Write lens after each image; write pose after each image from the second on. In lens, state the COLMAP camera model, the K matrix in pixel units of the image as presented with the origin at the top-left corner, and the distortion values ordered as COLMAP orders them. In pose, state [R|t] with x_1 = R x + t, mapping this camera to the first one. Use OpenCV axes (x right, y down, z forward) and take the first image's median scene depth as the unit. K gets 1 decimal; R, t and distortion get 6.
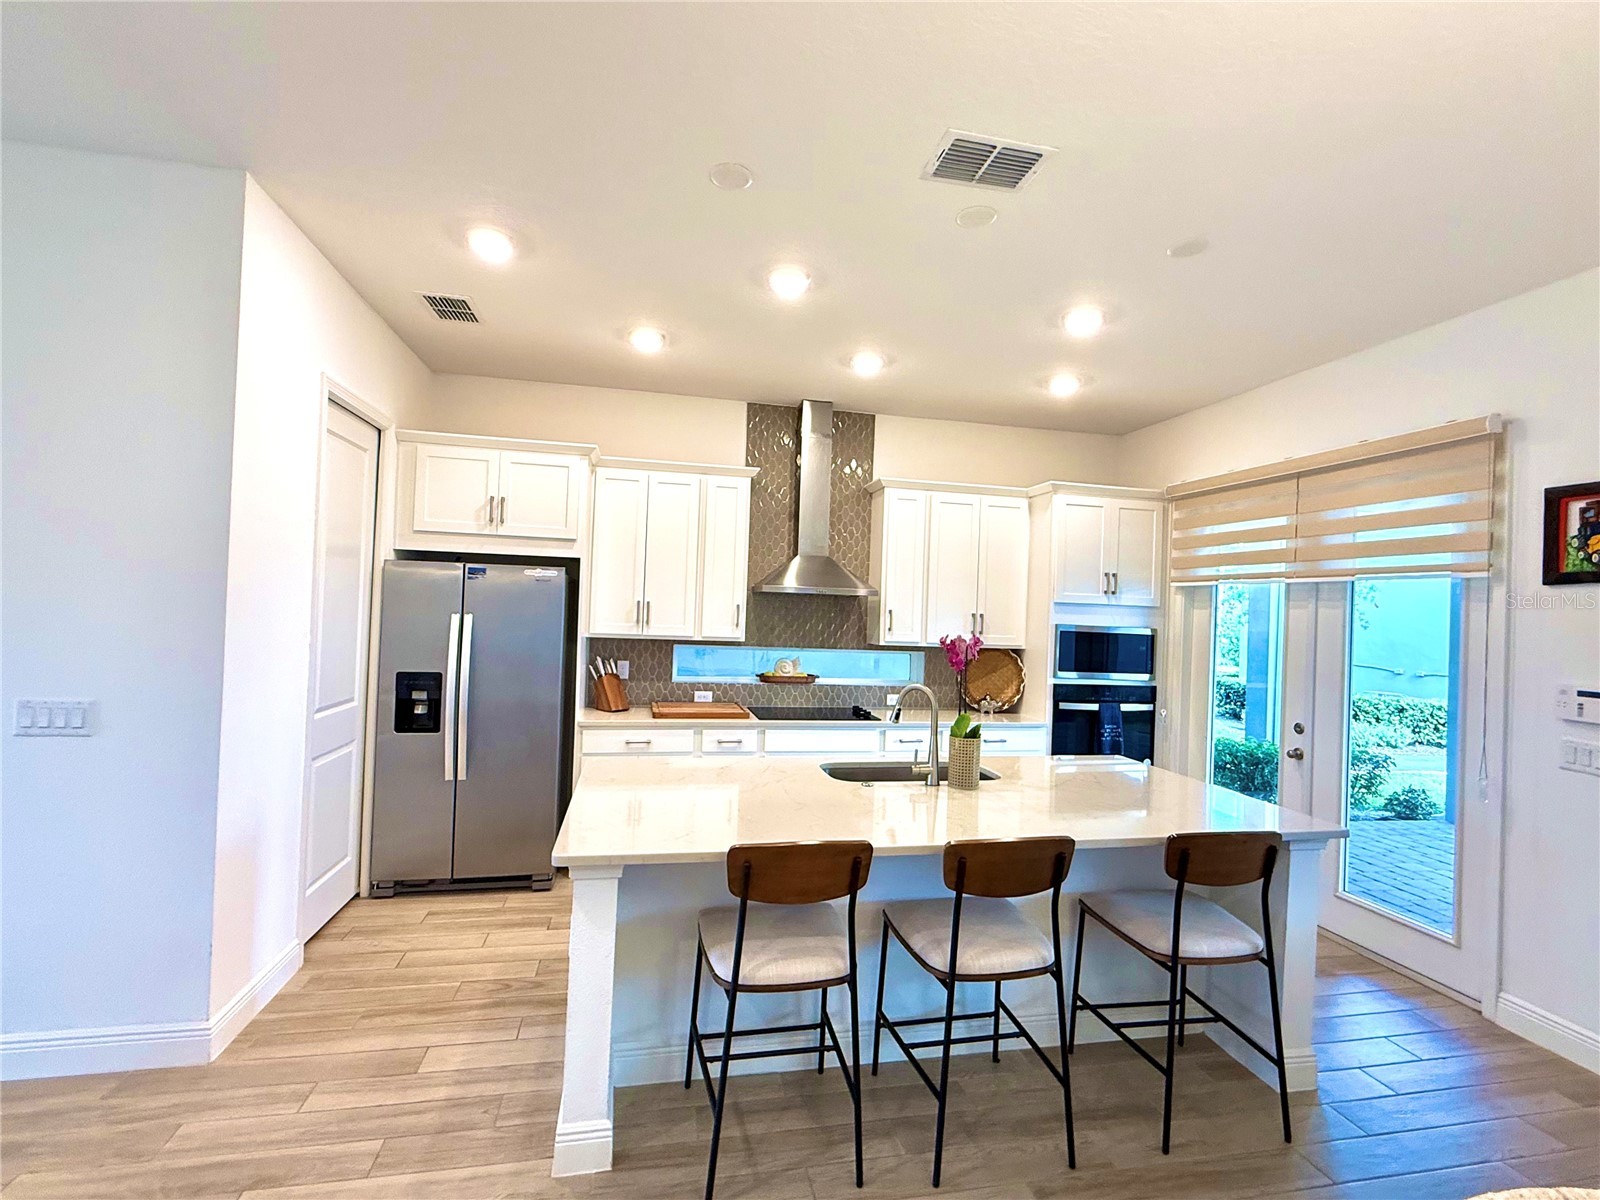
lens RADIAL K [[744.9, 0, 800.0], [0, 744.9, 600.0], [0, 0, 1]] dist [-0.000663, 0.000312]
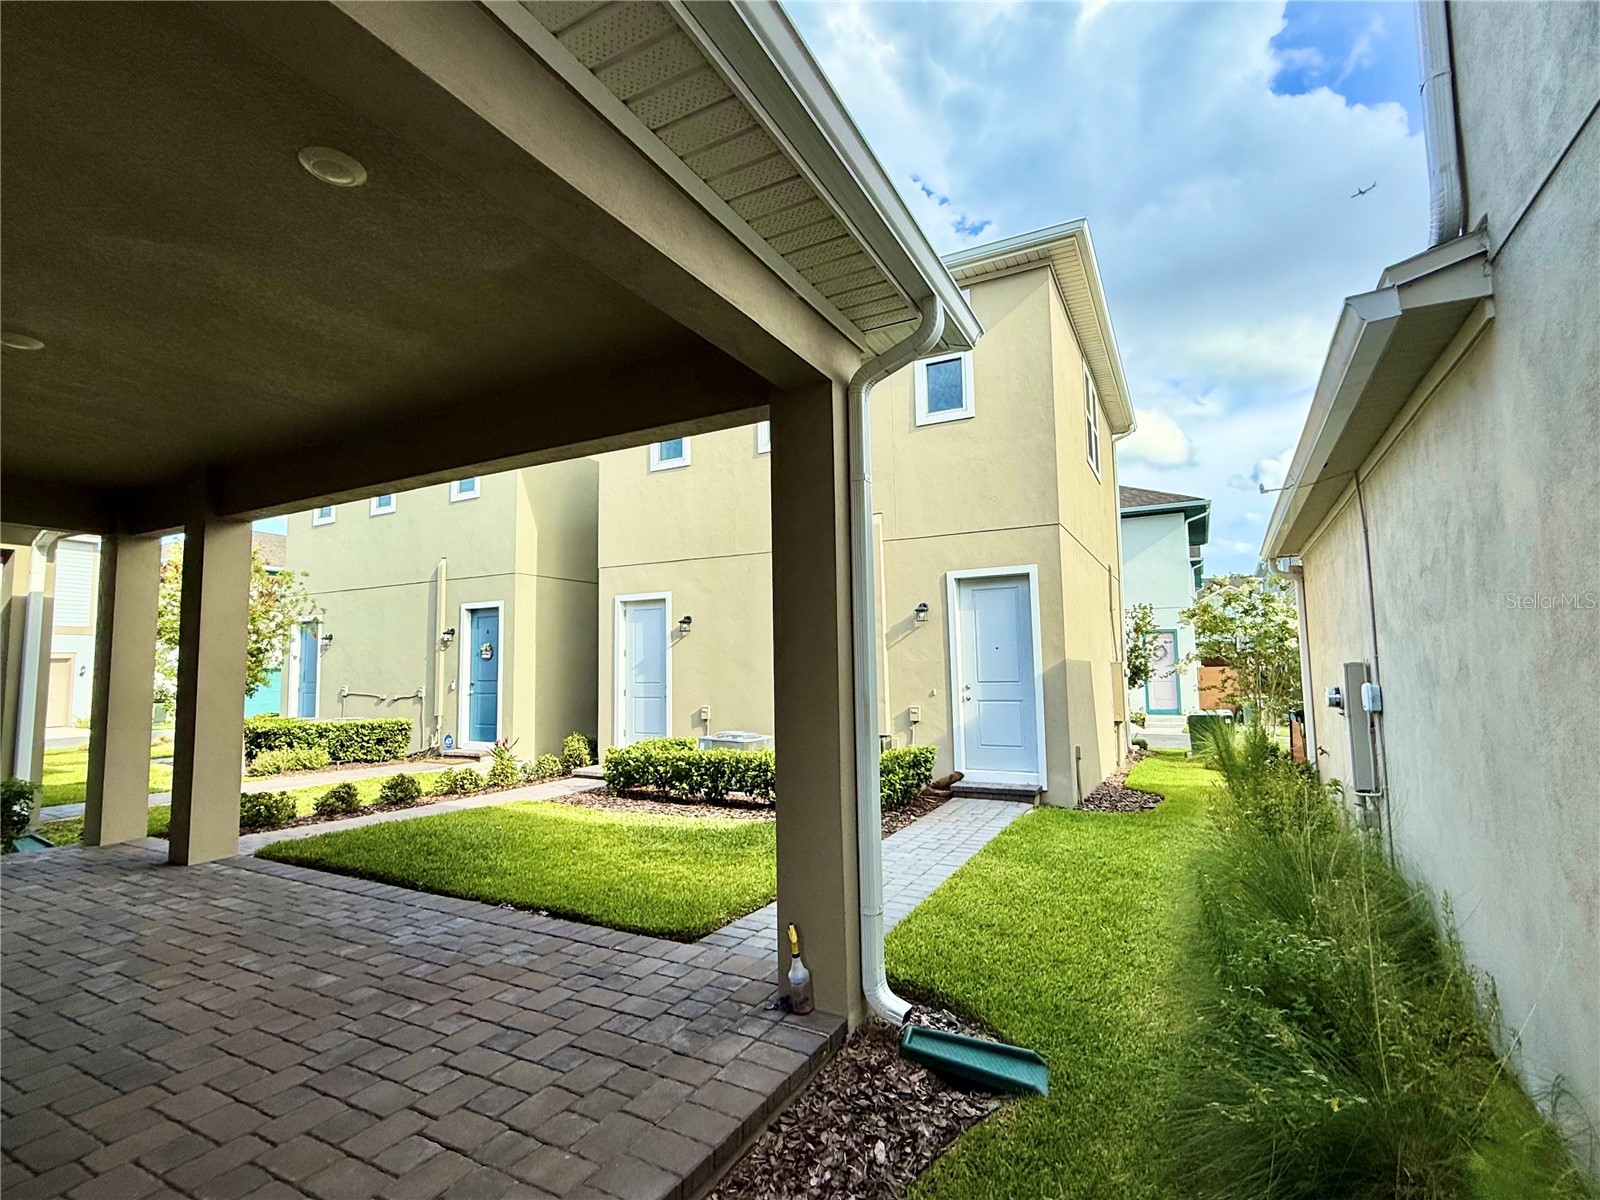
lens RADIAL K [[750.0, 0, 803.6], [0, 750.0, 600.5], [0, 0, 1]] dist [-0.000254, 0.000428]
pose [[0.638335, 0.018866, 0.769527, 0.963912], [0.030010, 0.998330, -0.049369, 0.074006], [-0.769173, 0.054607, 0.636703, -0.538352]]
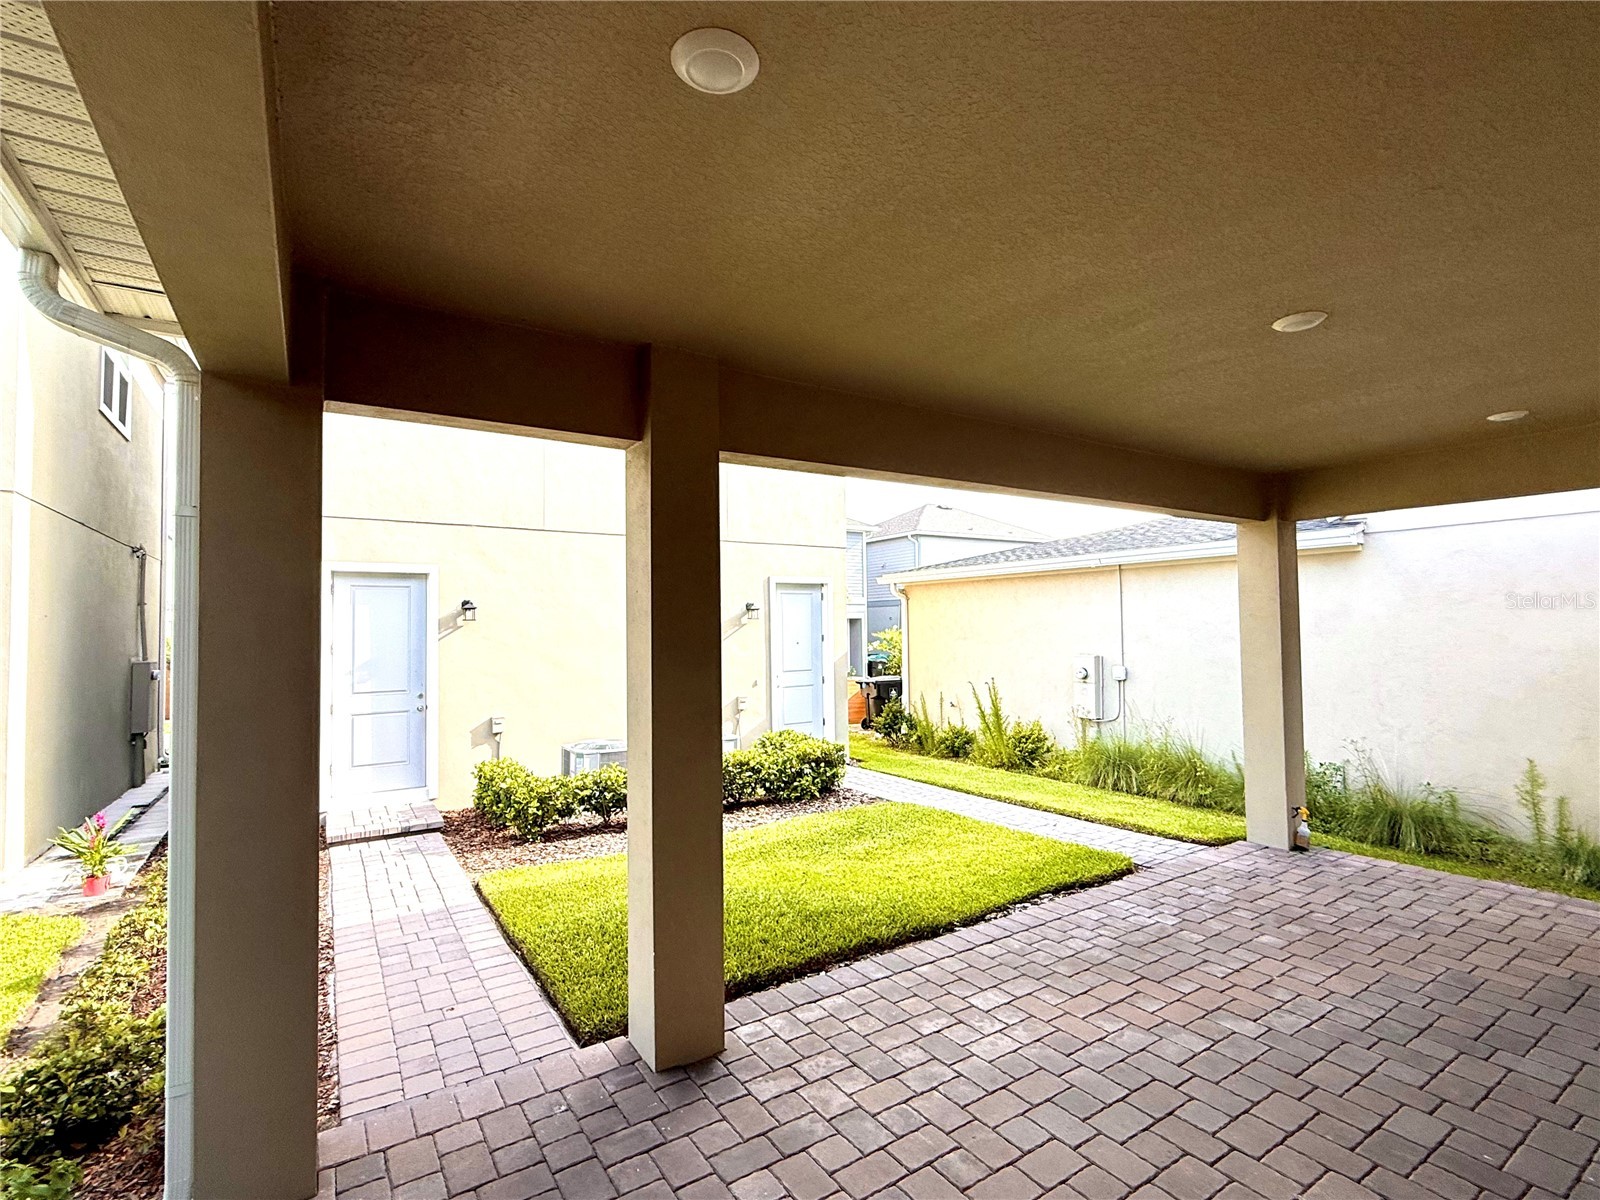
lens RADIAL K [[750.0, 0, 803.6], [0, 750.0, 600.5], [0, 0, 1]] dist [-0.000254, 0.000428]
pose [[-0.367558, -0.001011, 0.930000, 0.590721], [-0.013937, 0.999893, -0.004421, -0.006912], [-0.929896, -0.014587, -0.367533, 1.212108]]
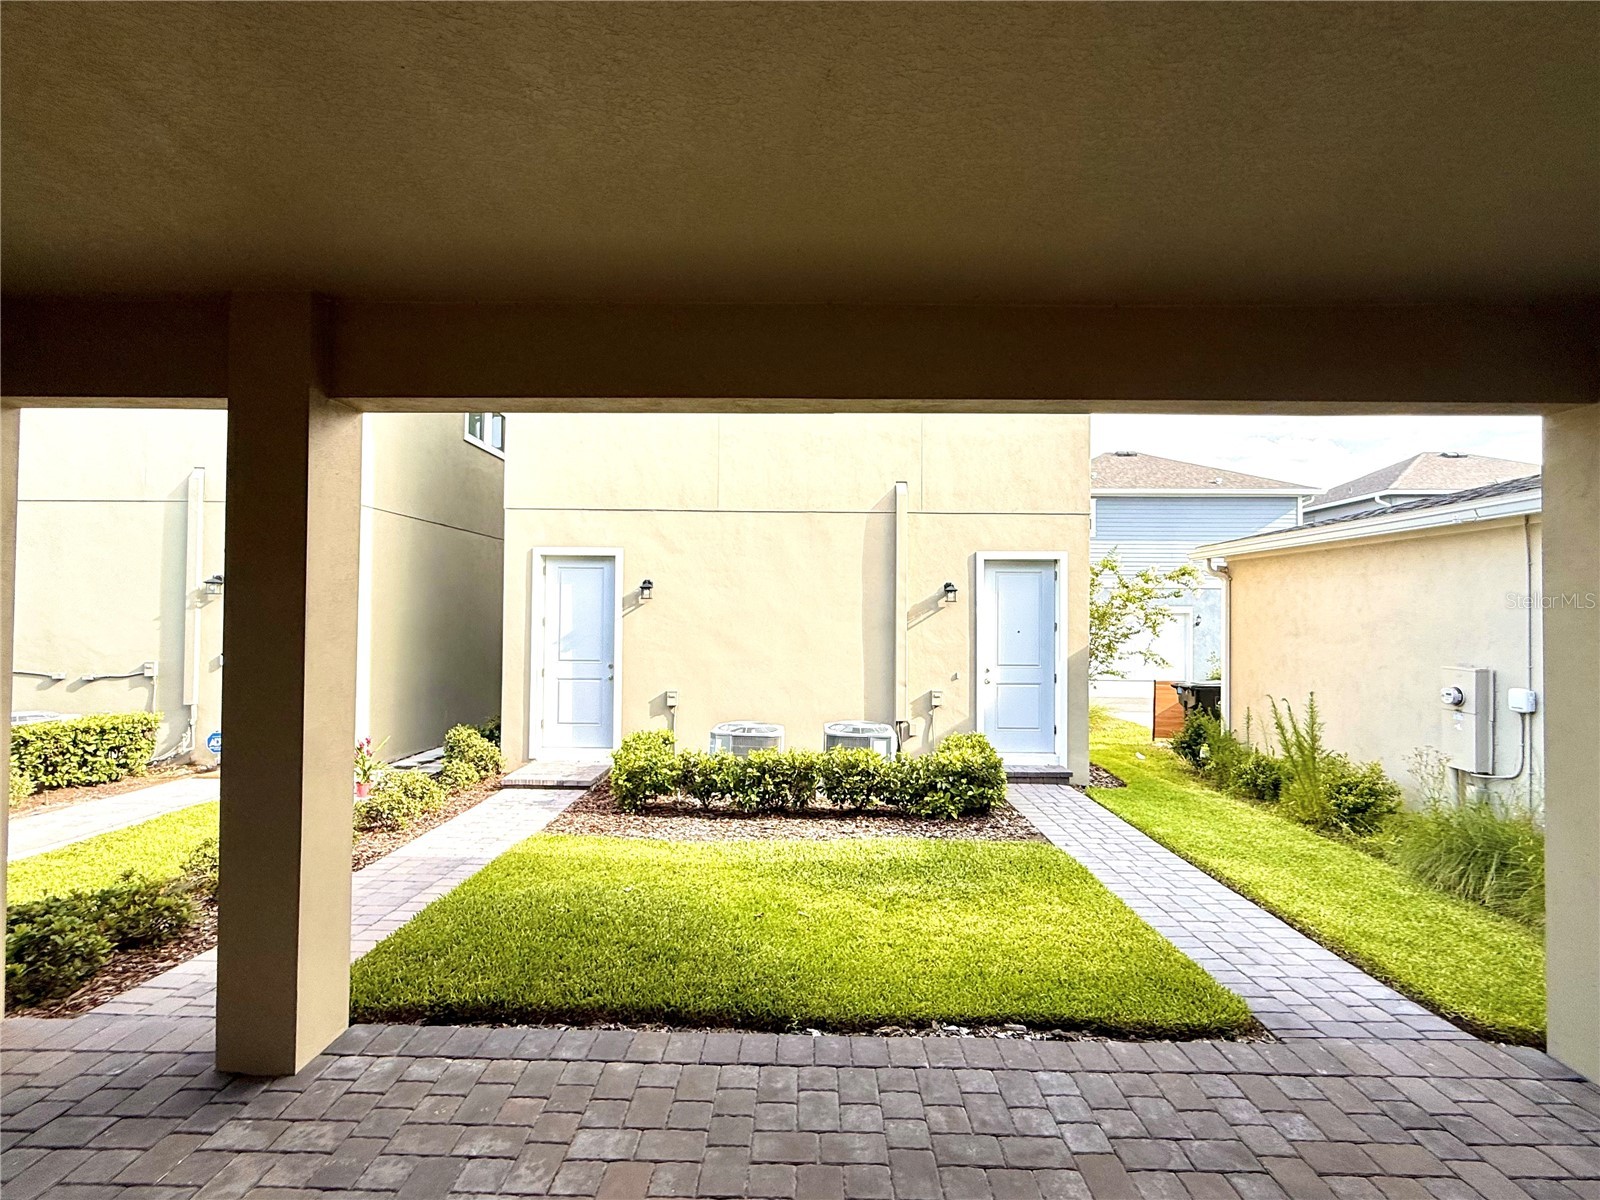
lens RADIAL K [[750.0, 0, 803.6], [0, 750.0, 600.5], [0, 0, 1]] dist [-0.000254, 0.000428]
pose [[0.214740, -0.019942, 0.976468, 0.759535], [-0.014664, 0.999613, 0.023640, -0.003786], [-0.976561, -0.019396, 0.214365, 0.478232]]
